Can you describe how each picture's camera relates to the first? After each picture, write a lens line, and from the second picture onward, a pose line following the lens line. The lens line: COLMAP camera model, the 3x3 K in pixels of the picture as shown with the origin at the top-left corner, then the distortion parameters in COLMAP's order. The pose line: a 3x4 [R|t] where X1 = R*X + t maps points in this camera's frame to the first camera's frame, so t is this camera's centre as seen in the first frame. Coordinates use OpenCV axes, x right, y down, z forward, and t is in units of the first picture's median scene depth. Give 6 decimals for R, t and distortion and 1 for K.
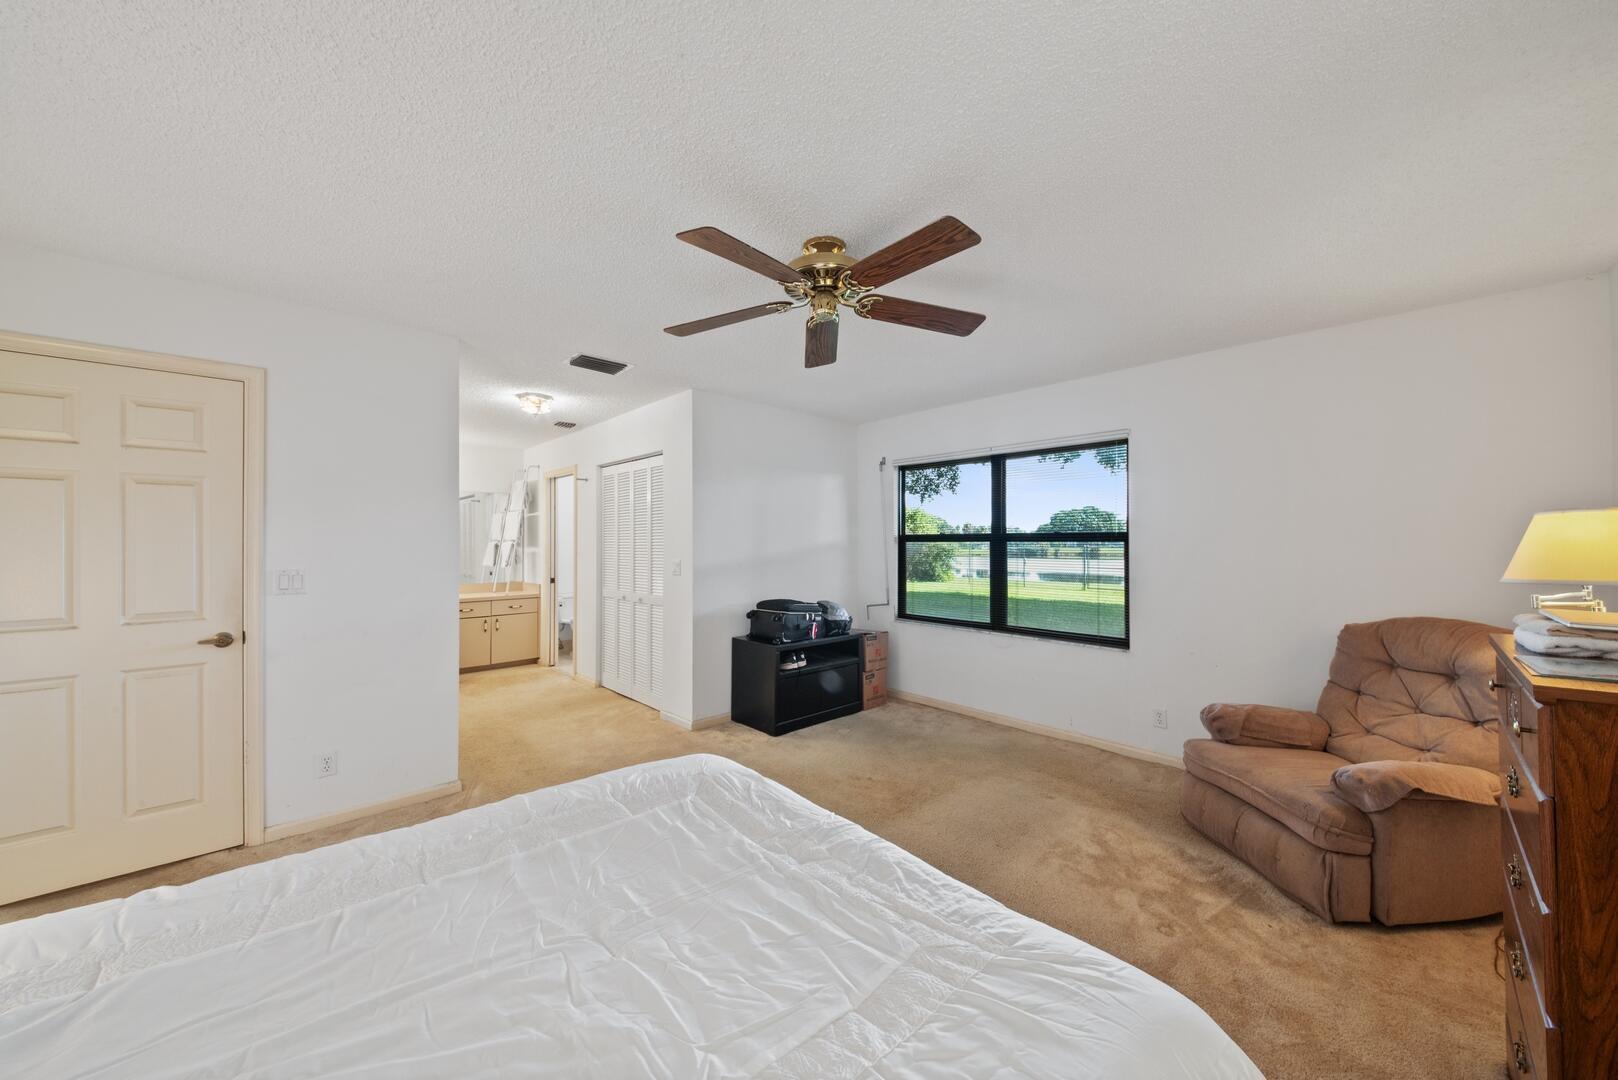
lens RADIAL K [[568.5, 0, 809.0], [0, 568.5, 540.0], [0, 0, 1]] dist [0.000397, 0.000034]
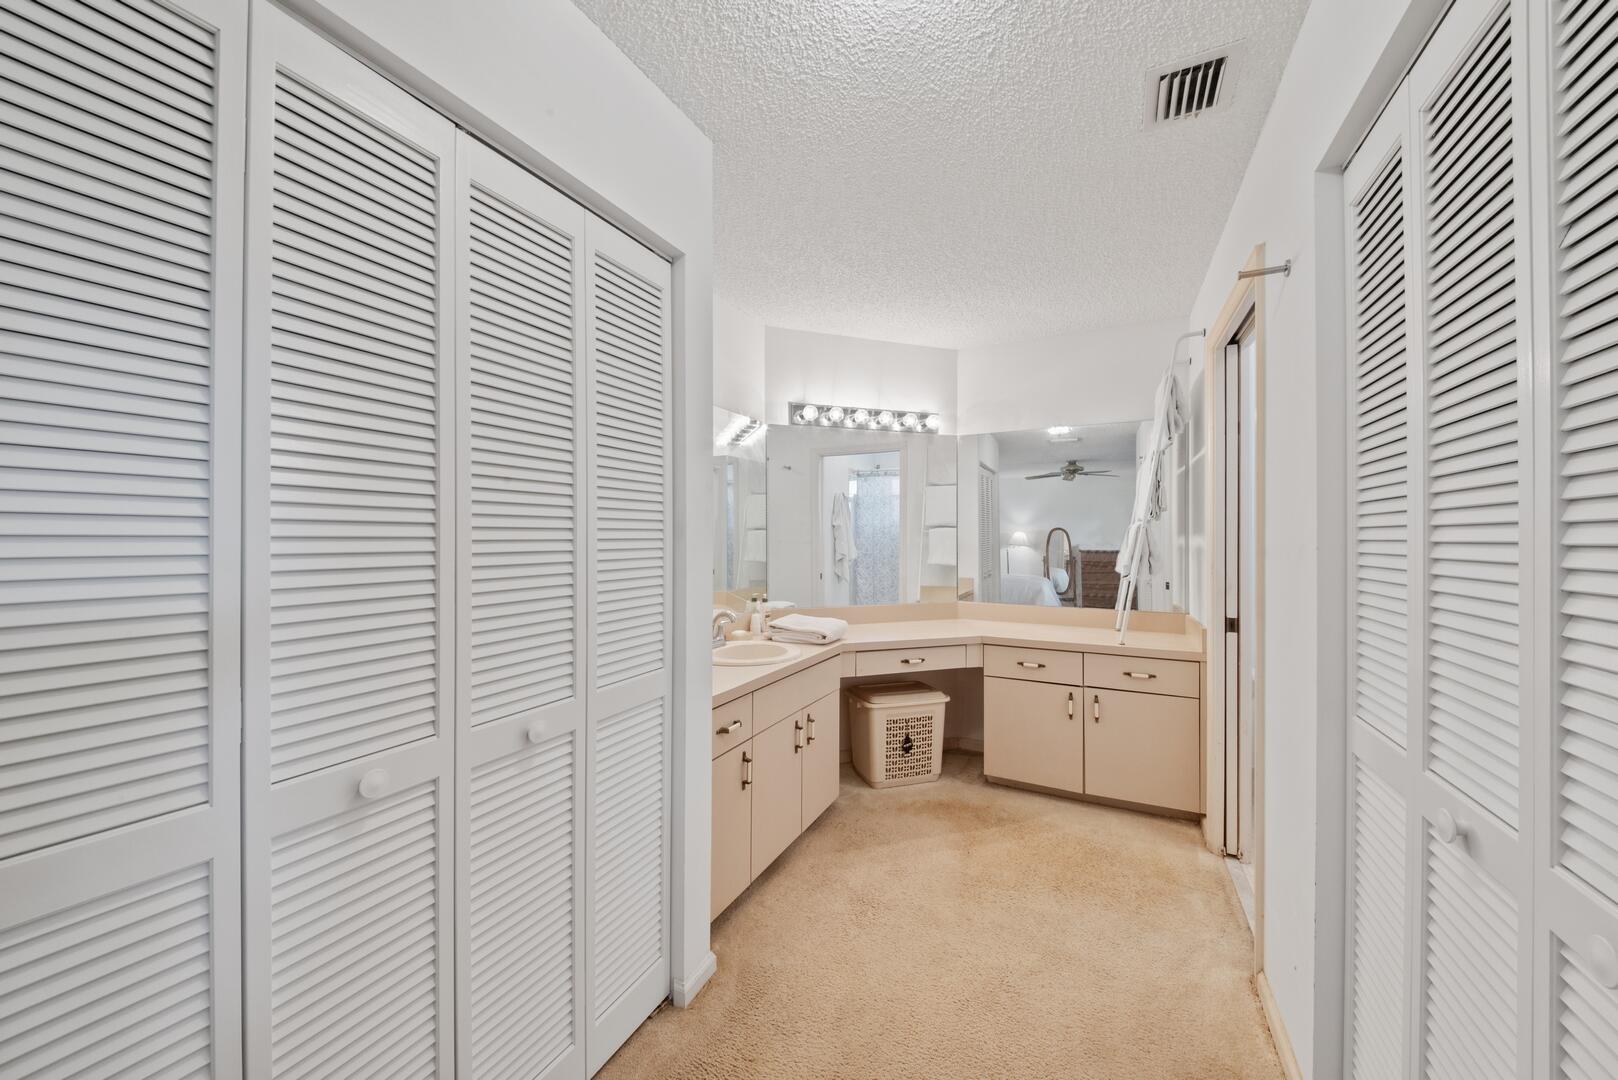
lens RADIAL K [[568.5, 0, 809.0], [0, 568.5, 540.0], [0, 0, 1]] dist [0.000397, 0.000034]
pose [[0.333876, -0.001966, -0.942615, -0.193617], [0.008067, 0.999967, 0.000771, 0.013796], [0.942582, -0.007861, 0.333881, 0.611850]]
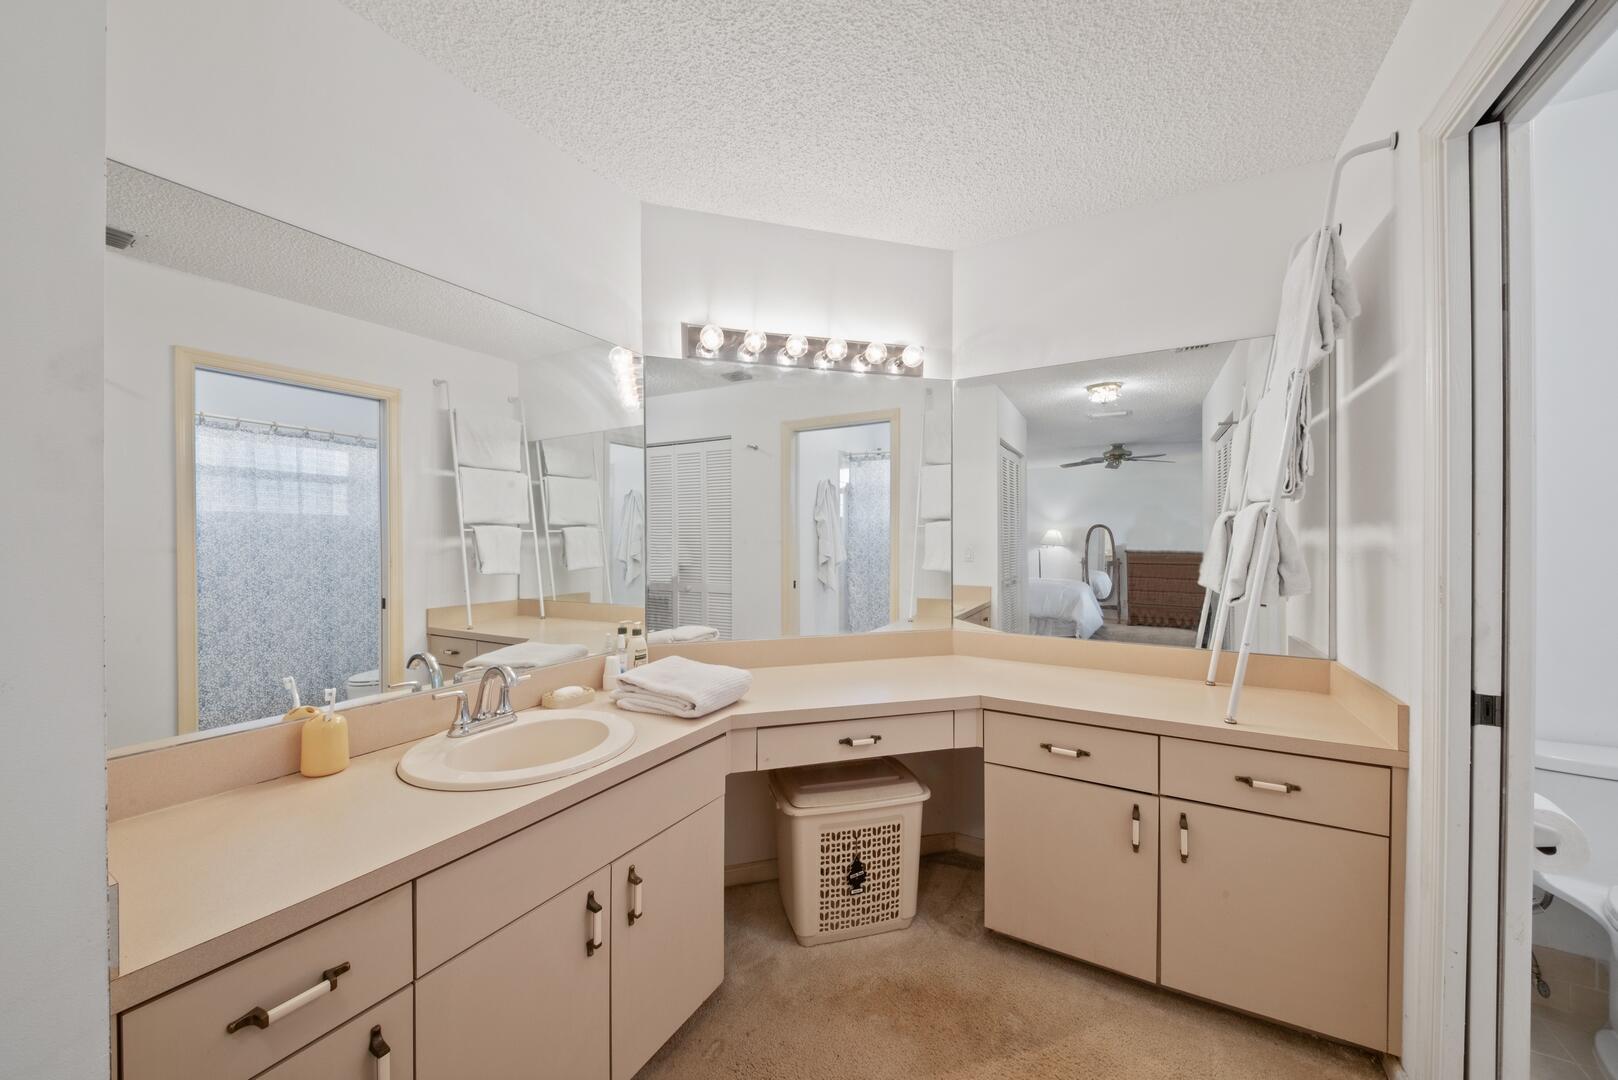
lens RADIAL K [[593.6, 0, 802.7], [0, 593.6, 542.5], [0, 0, 1]] dist [0.000823, -0.004782]
pose [[0.288634, 0.001635, -0.957438, -0.333602], [0.010312, 0.999935, 0.004816, 0.016200], [0.957384, -0.011263, 0.288598, 0.734614]]
